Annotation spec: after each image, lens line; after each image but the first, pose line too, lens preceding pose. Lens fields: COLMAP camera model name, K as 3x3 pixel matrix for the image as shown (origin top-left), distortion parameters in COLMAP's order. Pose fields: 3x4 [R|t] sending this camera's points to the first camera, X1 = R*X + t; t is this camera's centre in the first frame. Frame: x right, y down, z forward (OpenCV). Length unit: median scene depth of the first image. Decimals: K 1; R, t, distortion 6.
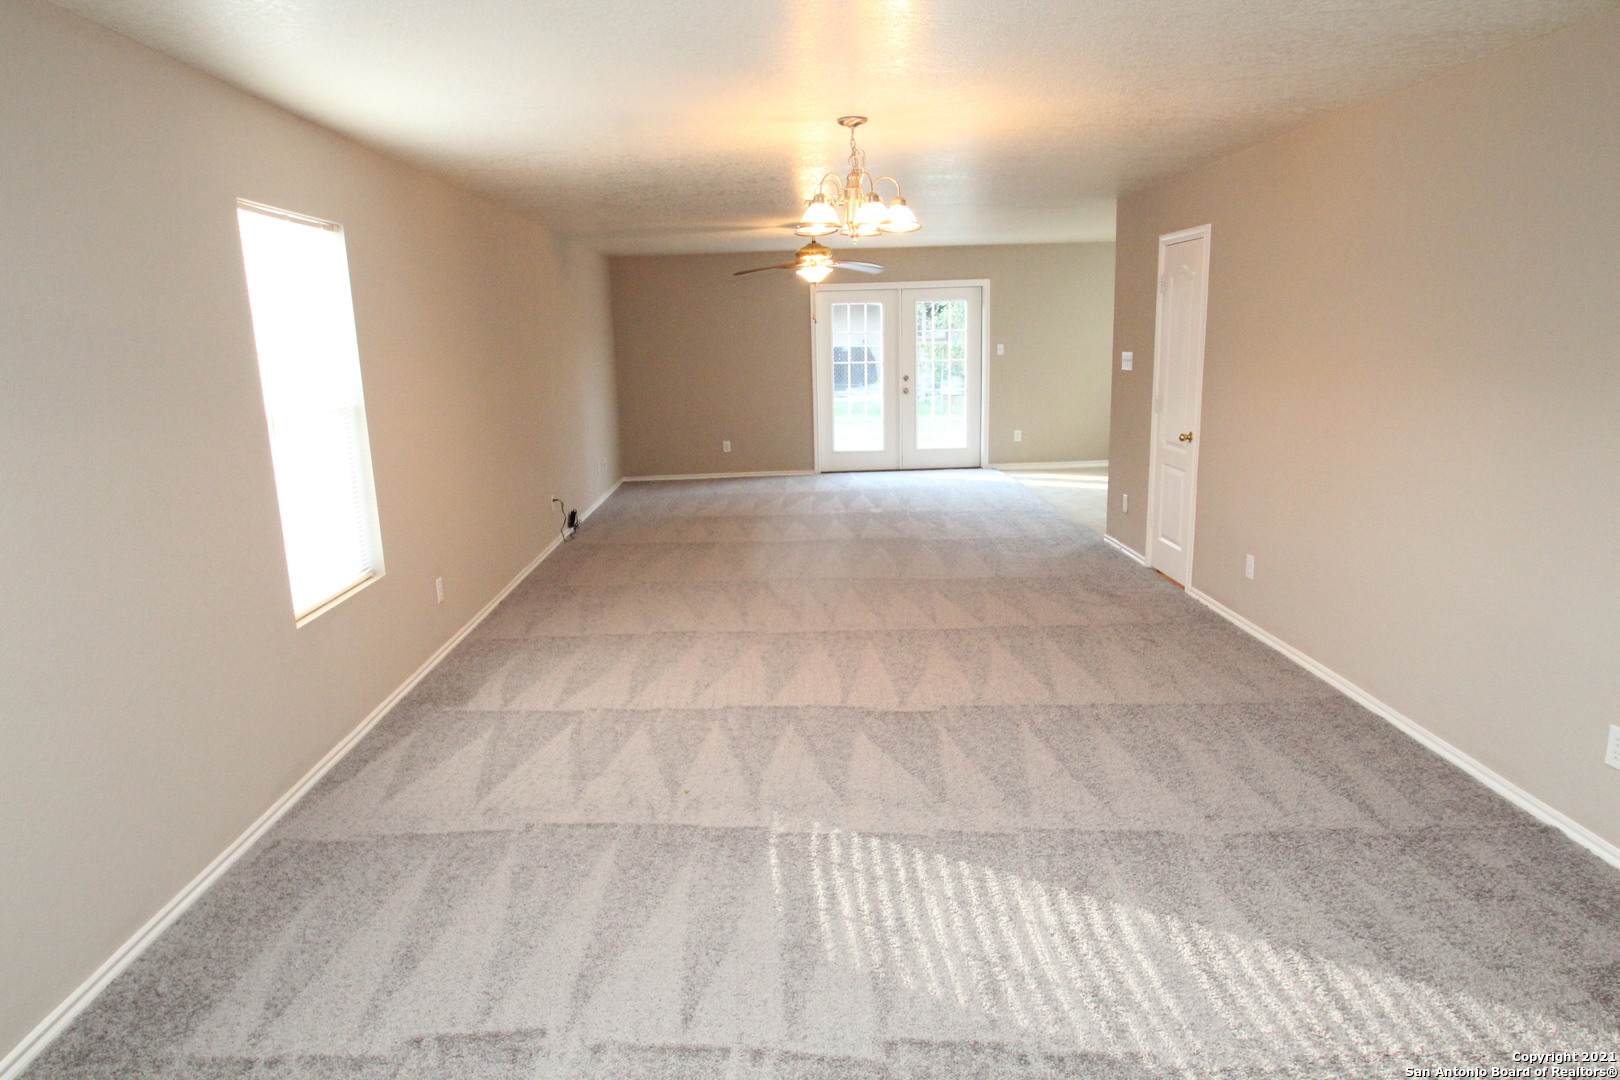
lens RADIAL K [[1050.5, 0, 796.3], [0, 1050.5, 554.5], [0, 0, 1]] dist [-0.028182, 0.000222]
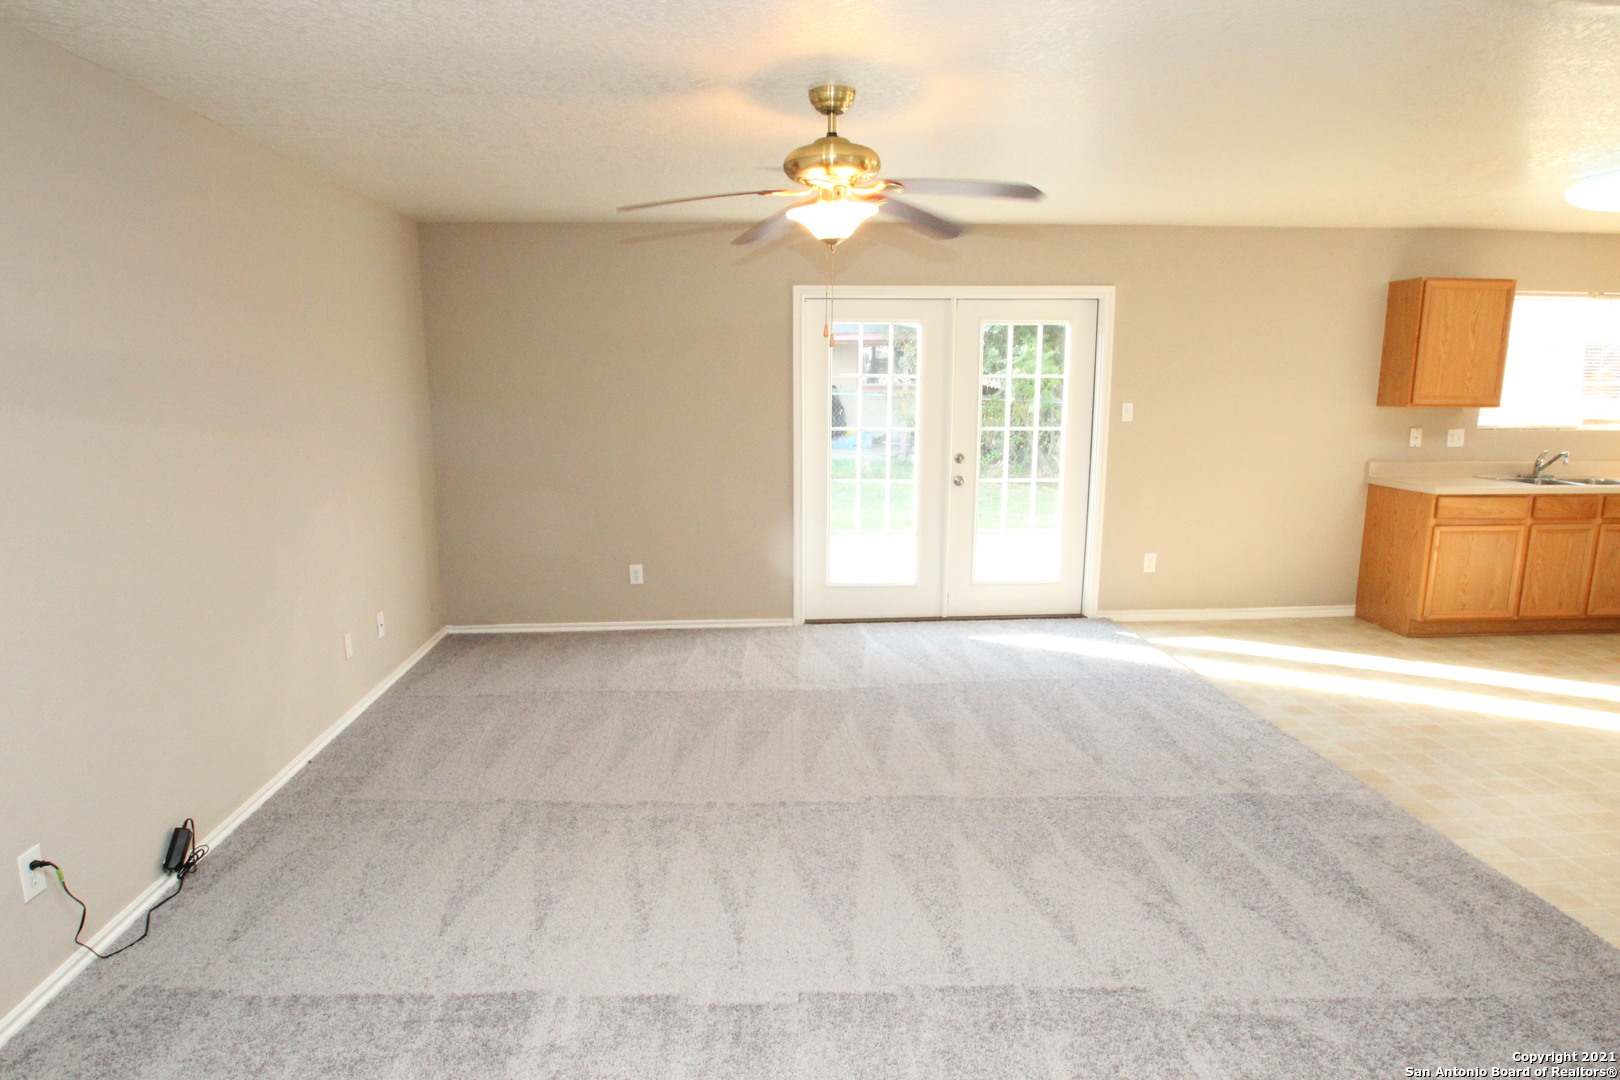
lens RADIAL K [[984.1, 0, 803.4], [0, 984.1, 564.4], [0, 0, 1]] dist [-0.023333, 0.001956]
pose [[0.998078, 0.016191, 0.059817, -0.018878], [-0.015086, 0.999708, -0.018876, -0.201533], [-0.060105, 0.017937, 0.998031, 0.968244]]
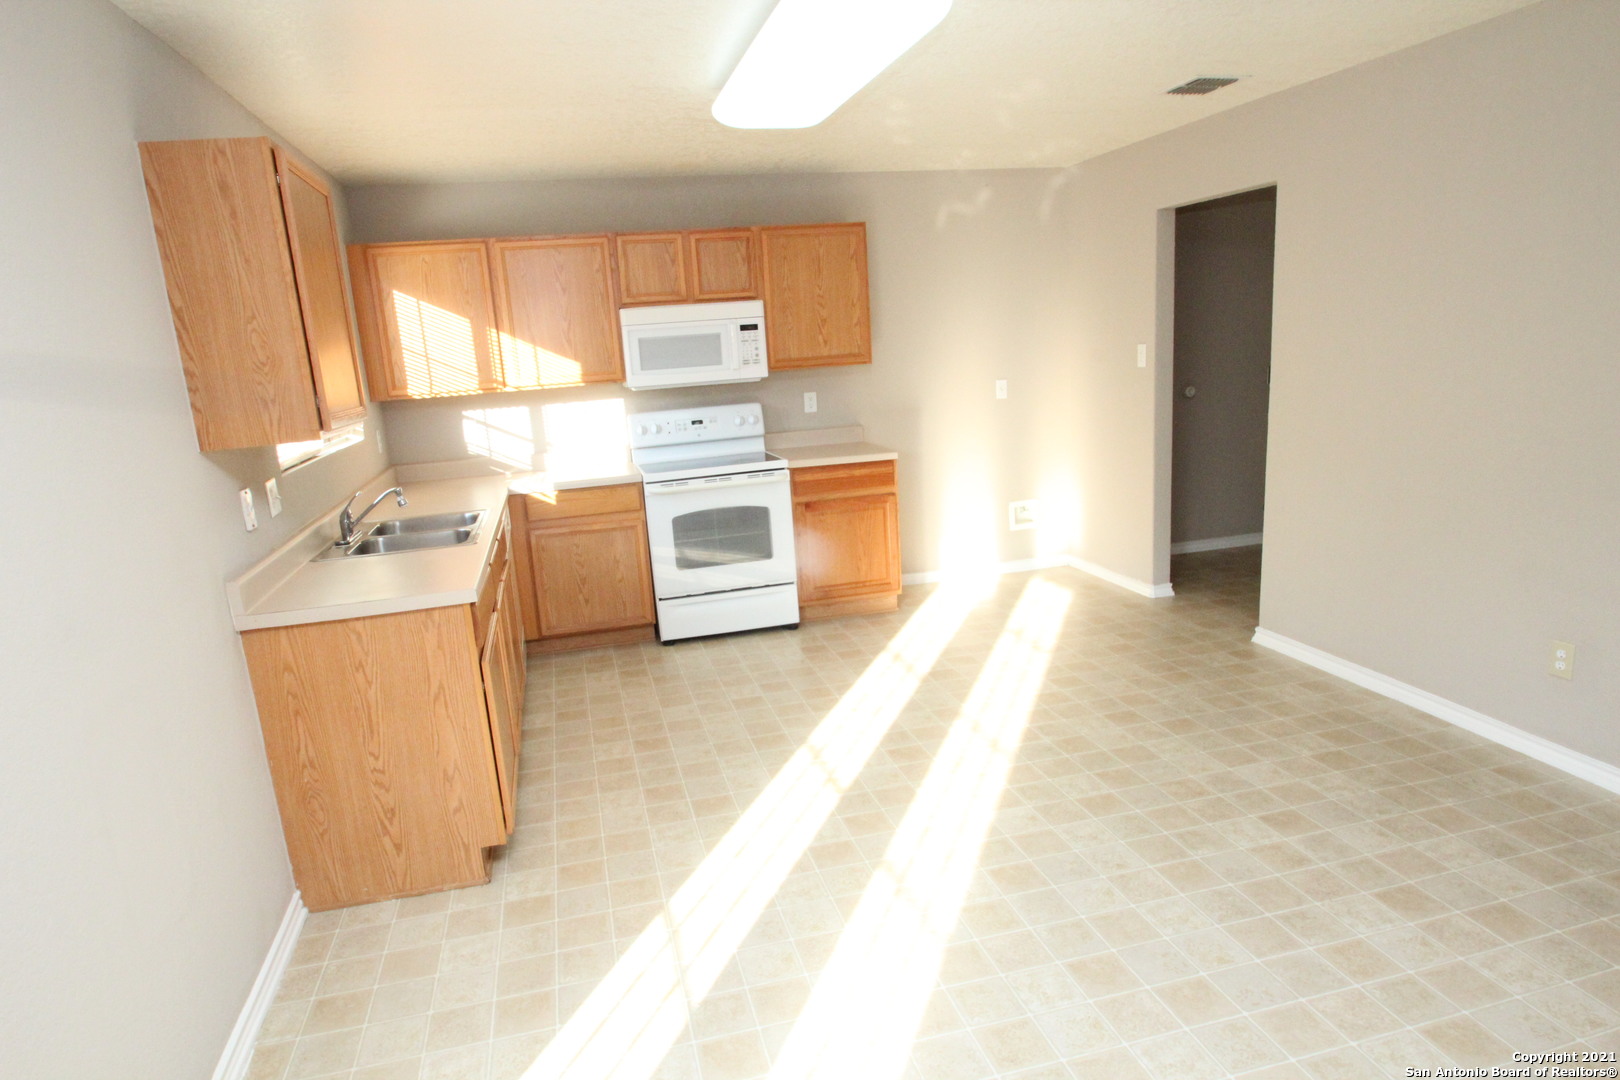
lens RADIAL K [[984.1, 0, 798.8], [0, 984.1, 563.9], [0, 0, 1]] dist [-0.023333, 0.001956]
pose [[-0.230841, -0.186028, 0.955042, 0.178550], [0.257976, 0.934722, 0.244425, -0.394581], [-0.938169, 0.302801, -0.167782, 1.835323]]
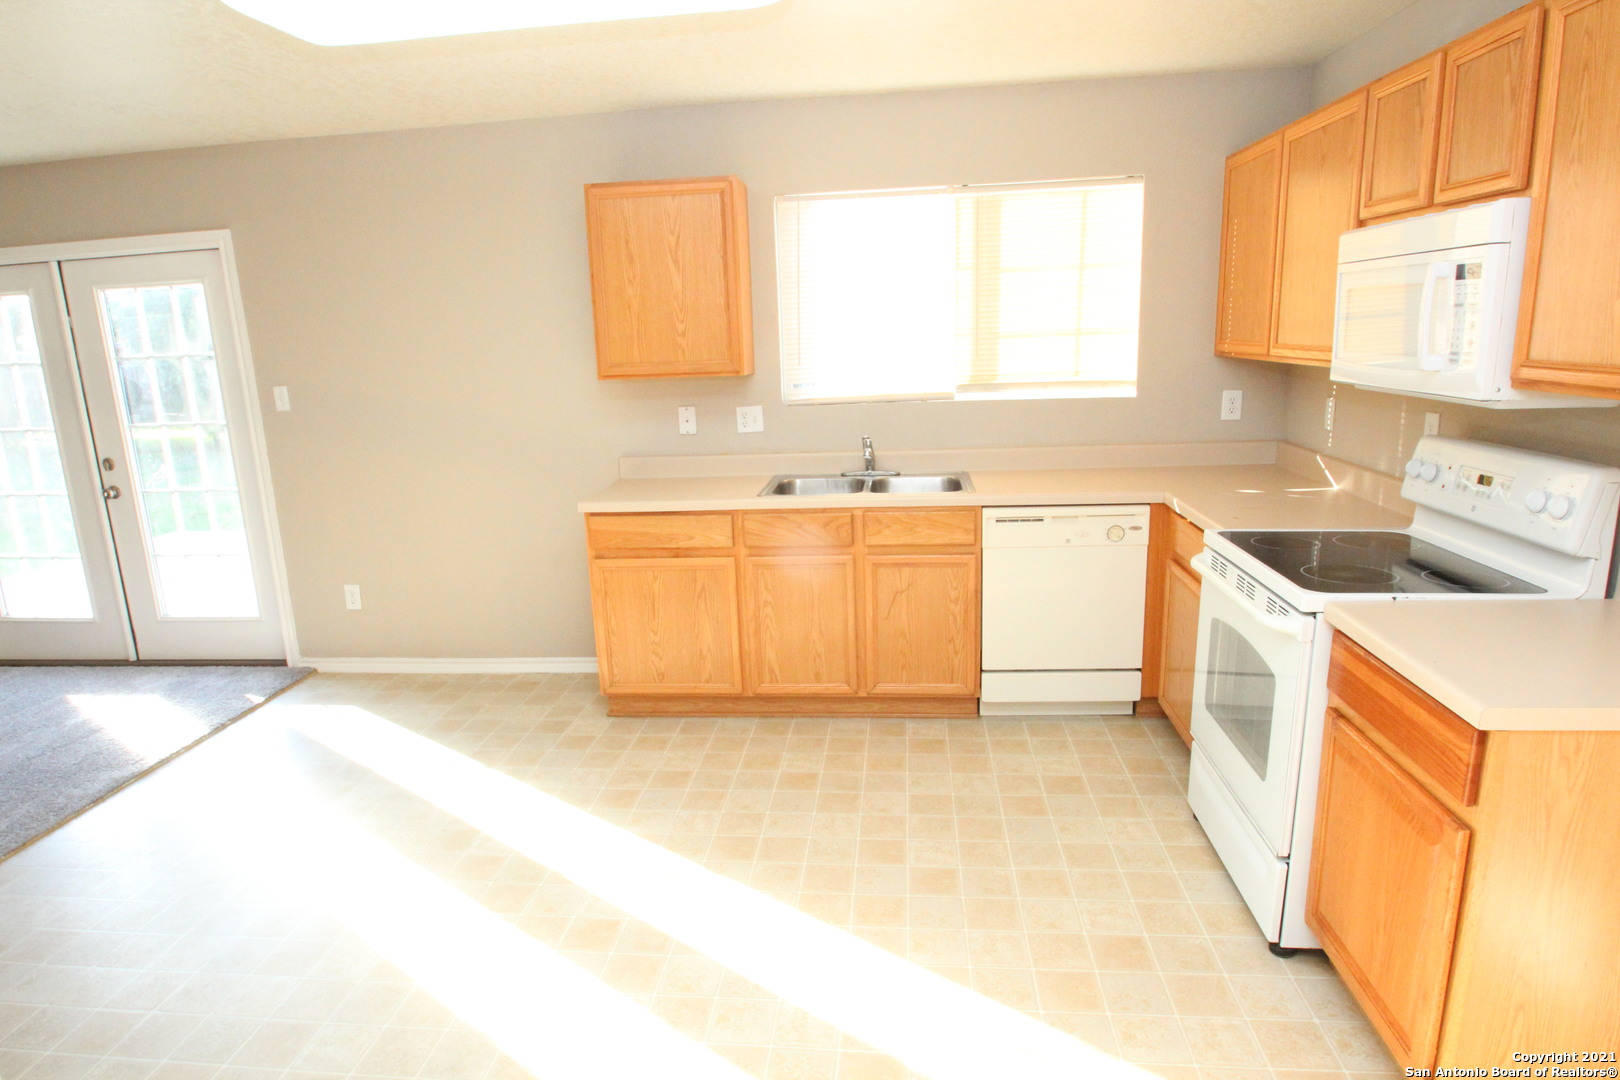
lens RADIAL K [[984.1, 0, 801.8], [0, 984.1, 556.0], [0, 0, 1]] dist [-0.023333, 0.001956]
pose [[0.992185, 0.016089, -0.123734, 0.899847], [-0.012710, 0.999526, 0.028050, -0.291253], [0.124127, -0.026258, 0.991919, 1.267953]]
